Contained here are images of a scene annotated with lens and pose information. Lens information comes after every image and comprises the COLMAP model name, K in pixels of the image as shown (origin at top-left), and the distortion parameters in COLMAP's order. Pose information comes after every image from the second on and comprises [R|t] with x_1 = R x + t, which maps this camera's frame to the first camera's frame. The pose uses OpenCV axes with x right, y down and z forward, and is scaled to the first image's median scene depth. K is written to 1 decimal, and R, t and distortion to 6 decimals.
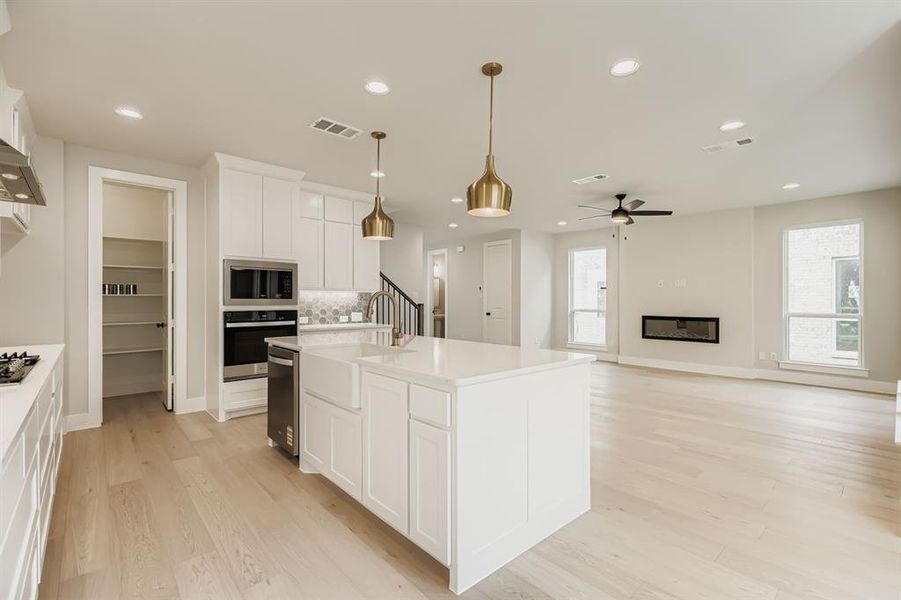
lens RADIAL K [[410.1, 0, 458.8], [0, 410.1, 301.2], [0, 0, 1]] dist [-0.002505, 0.002073]
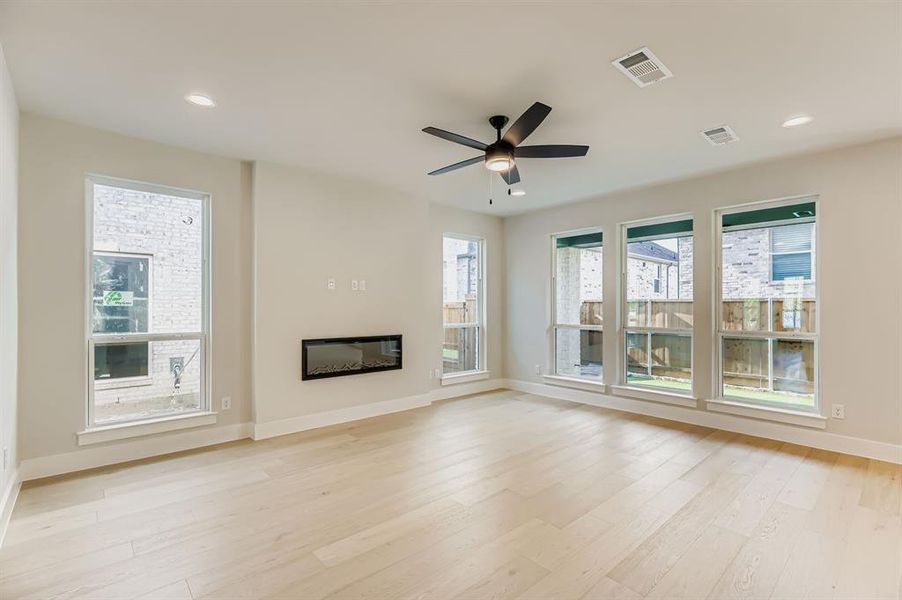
lens RADIAL K [[410.5, 0, 458.0], [0, 410.5, 309.3], [0, 0, 1]] dist [-0.002505, 0.002073]
pose [[0.001860, -0.004892, 0.999986, -0.129353], [0.000448, 0.999988, 0.004891, -0.010327], [-0.999998, 0.000439, 0.001862, 0.935908]]
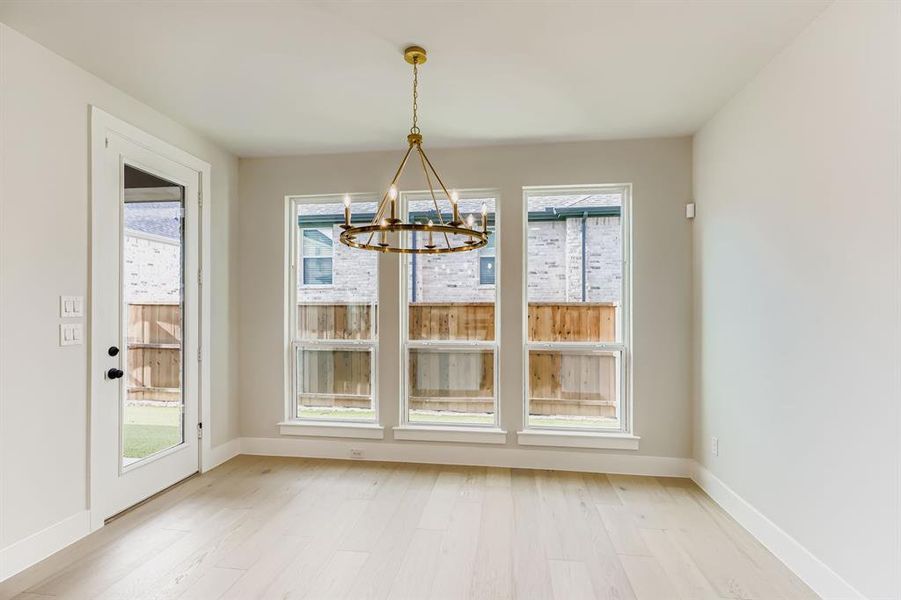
lens RADIAL K [[410.1, 0, 454.5], [0, 410.1, 299.7], [0, 0, 1]] dist [-0.002505, 0.002073]
pose [[-0.639158, 0.020406, 0.768805, -0.092144], [-0.000630, 0.999634, -0.027056, -0.012601], [-0.769075, -0.017777, -0.638911, 0.262827]]
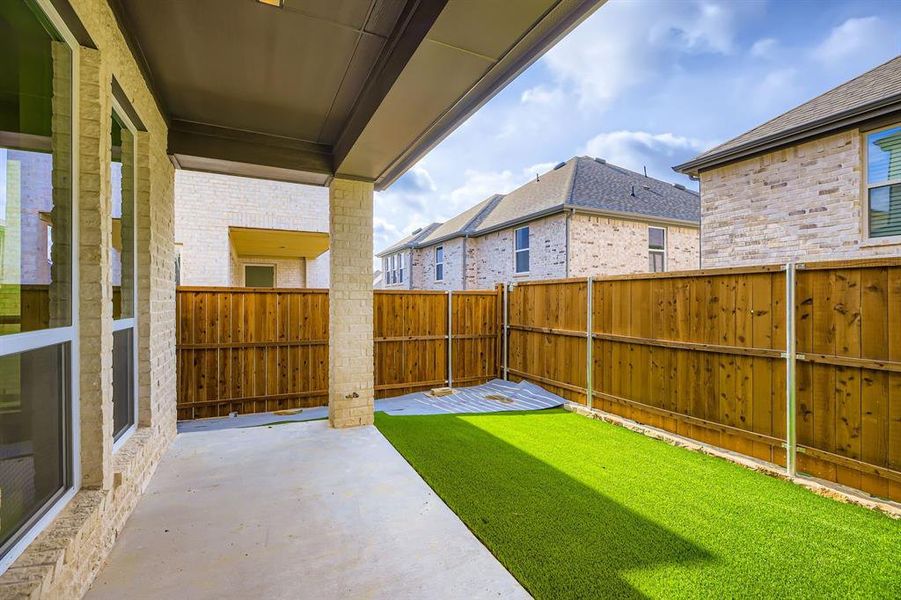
lens RADIAL K [[410.1, 0, 457.8], [0, 410.1, 302.5], [0, 0, 1]] dist [-0.002505, 0.002073]
pose [[0.283034, -0.000174, 0.959110, 0.466708], [-0.002416, 0.999997, 0.000894, 0.014511], [-0.959107, -0.002571, 0.283032, 0.259742]]
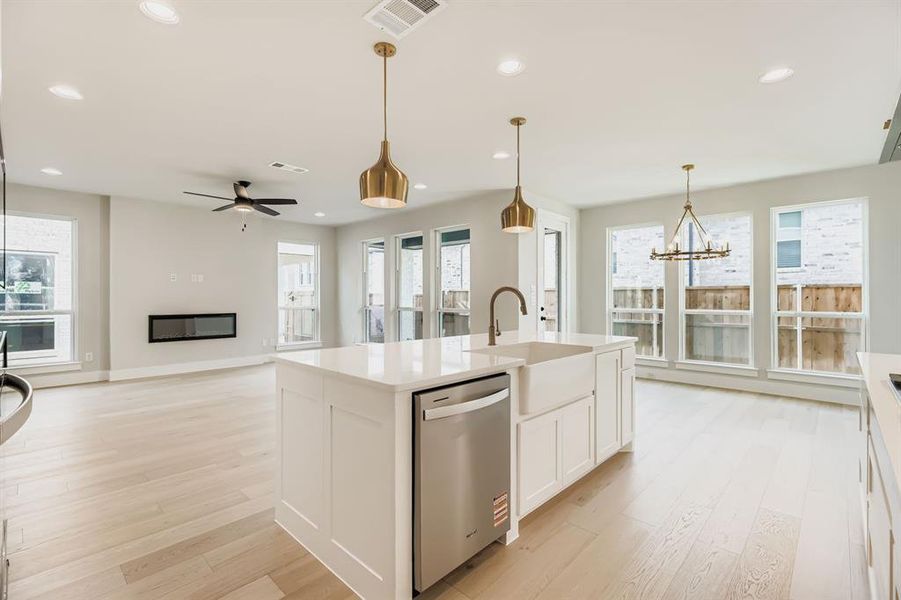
lens RADIAL K [[410.1, 0, 454.9], [0, 410.1, 298.9], [0, 0, 1]] dist [-0.002505, 0.002073]
pose [[-0.069699, -0.004182, 0.997559, -0.494617], [0.001467, 0.999990, 0.004295, -0.000404], [-0.997567, 0.001763, -0.069692, 0.527463]]
